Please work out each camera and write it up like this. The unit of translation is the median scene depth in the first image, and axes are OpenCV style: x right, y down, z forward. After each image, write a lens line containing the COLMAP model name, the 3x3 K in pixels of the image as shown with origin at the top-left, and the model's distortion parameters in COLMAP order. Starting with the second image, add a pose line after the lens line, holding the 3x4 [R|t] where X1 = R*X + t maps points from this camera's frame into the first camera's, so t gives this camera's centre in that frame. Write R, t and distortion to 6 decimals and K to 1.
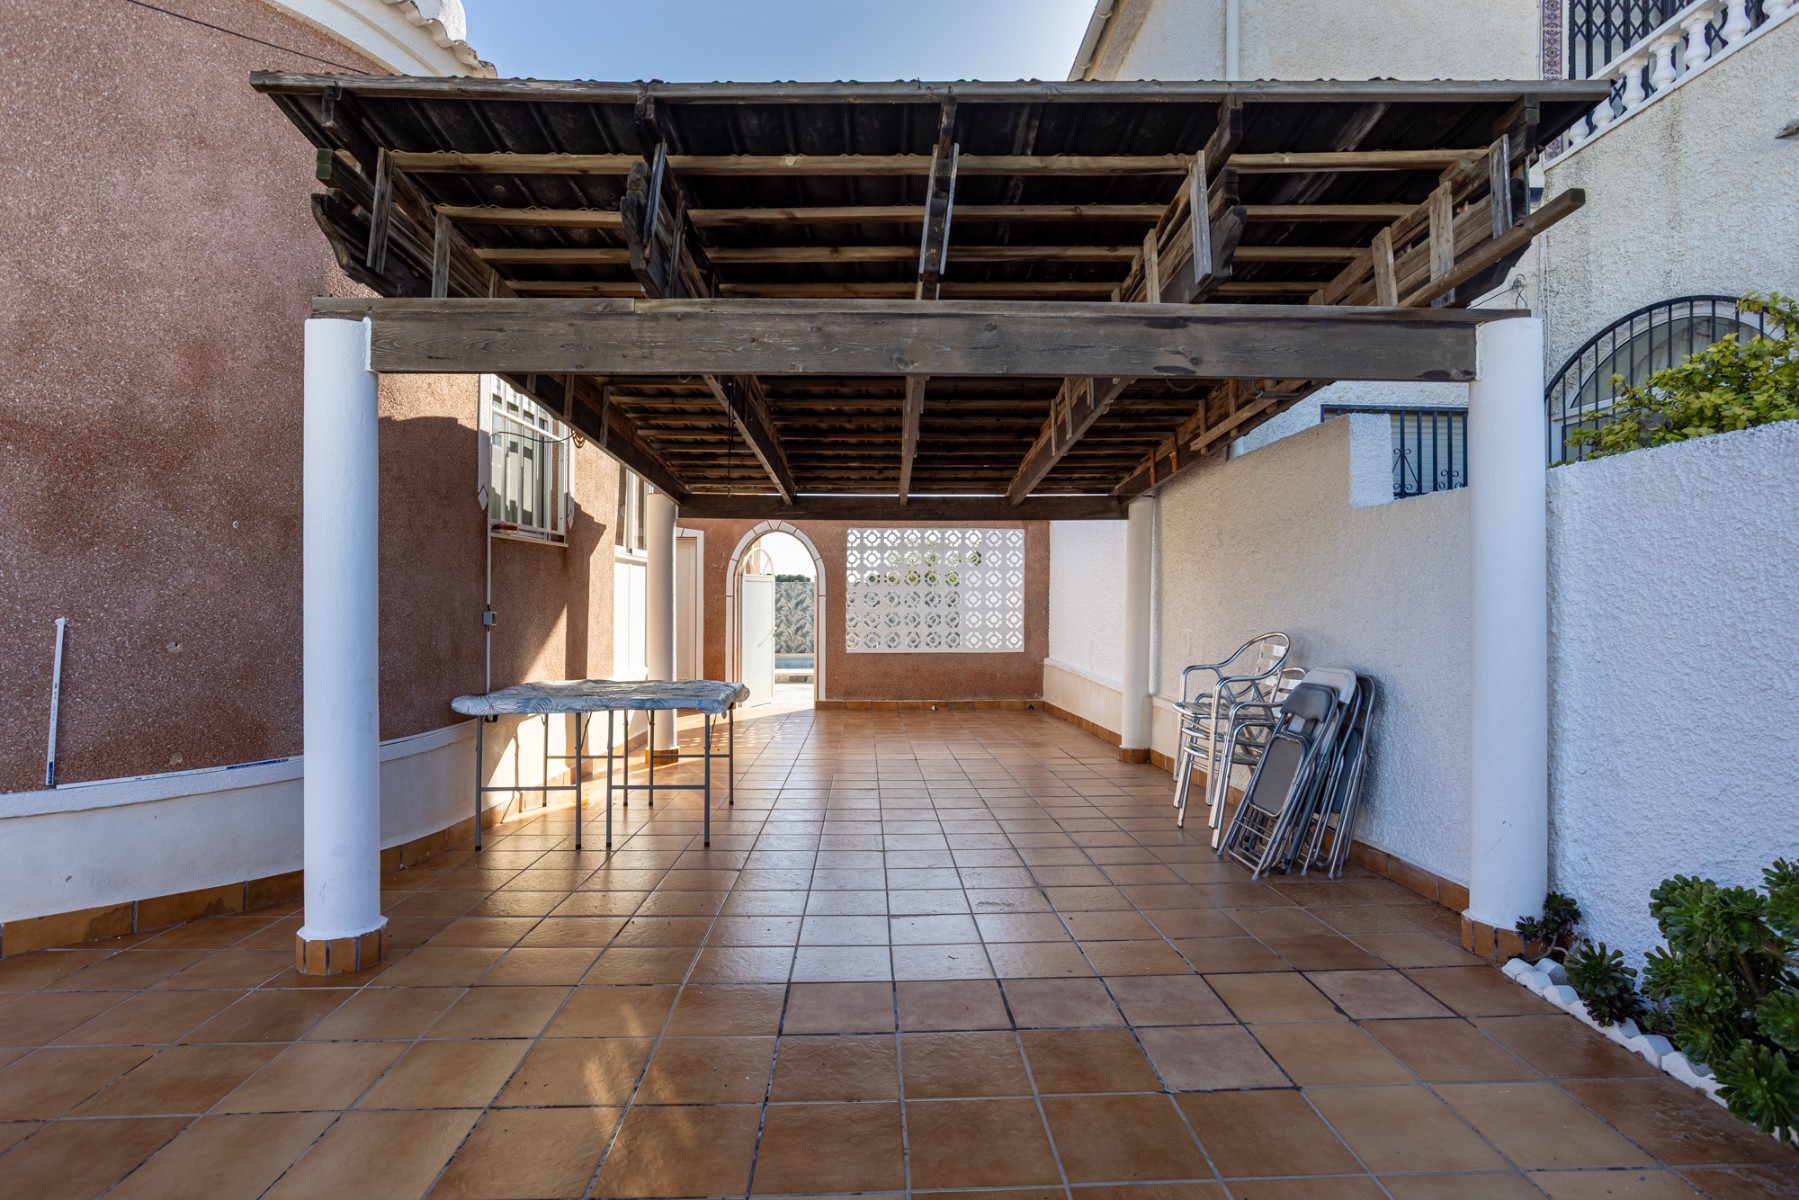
lens RADIAL K [[901.4, 0, 907.4], [0, 901.4, 583.2], [0, 0, 1]] dist [-0.065028, 0.035904]
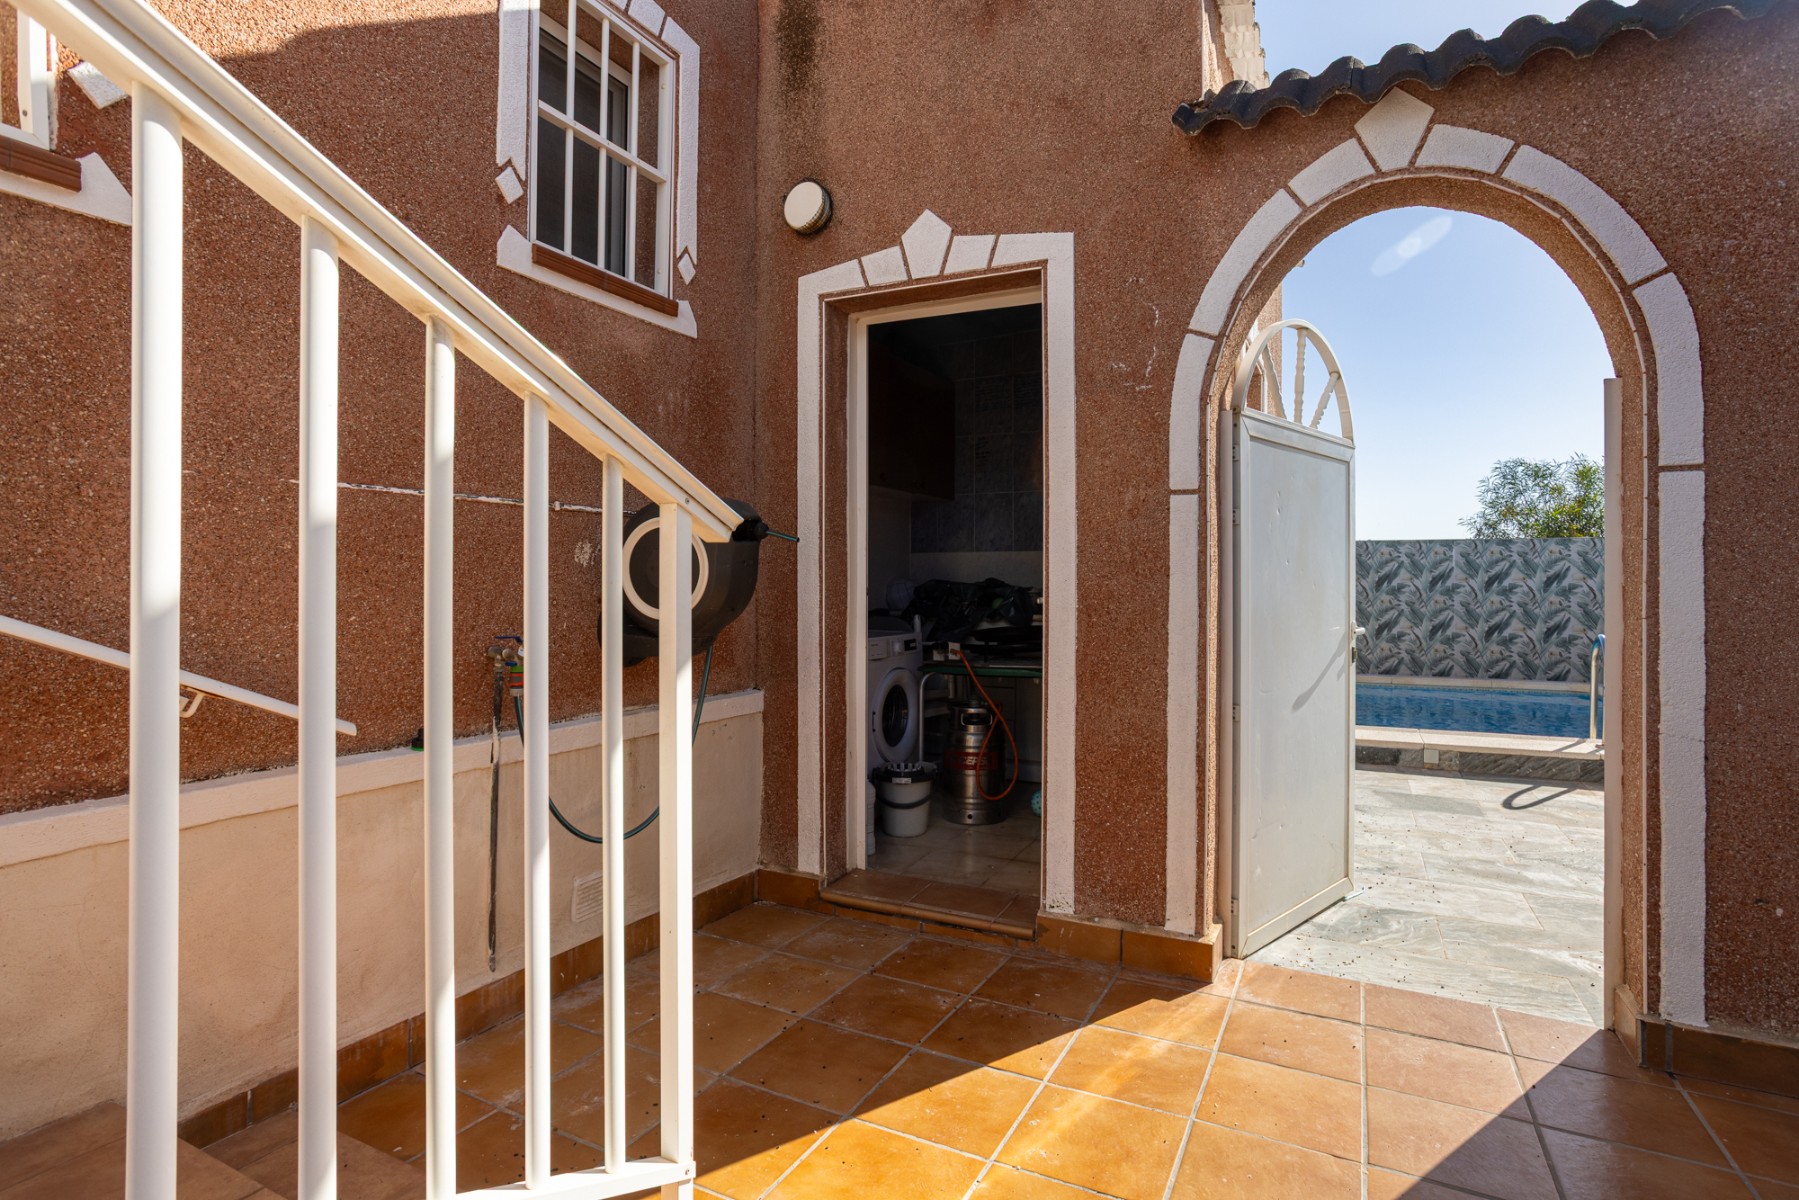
lens RADIAL K [[893.8, 0, 900.7], [0, 893.8, 583.4], [0, 0, 1]] dist [-0.052472, 0.028752]
pose [[0.868298, -0.002936, -0.496034, -0.146702], [0.001193, 0.999992, -0.003830, 0.038874], [0.496042, 0.002733, 0.868294, 0.760135]]
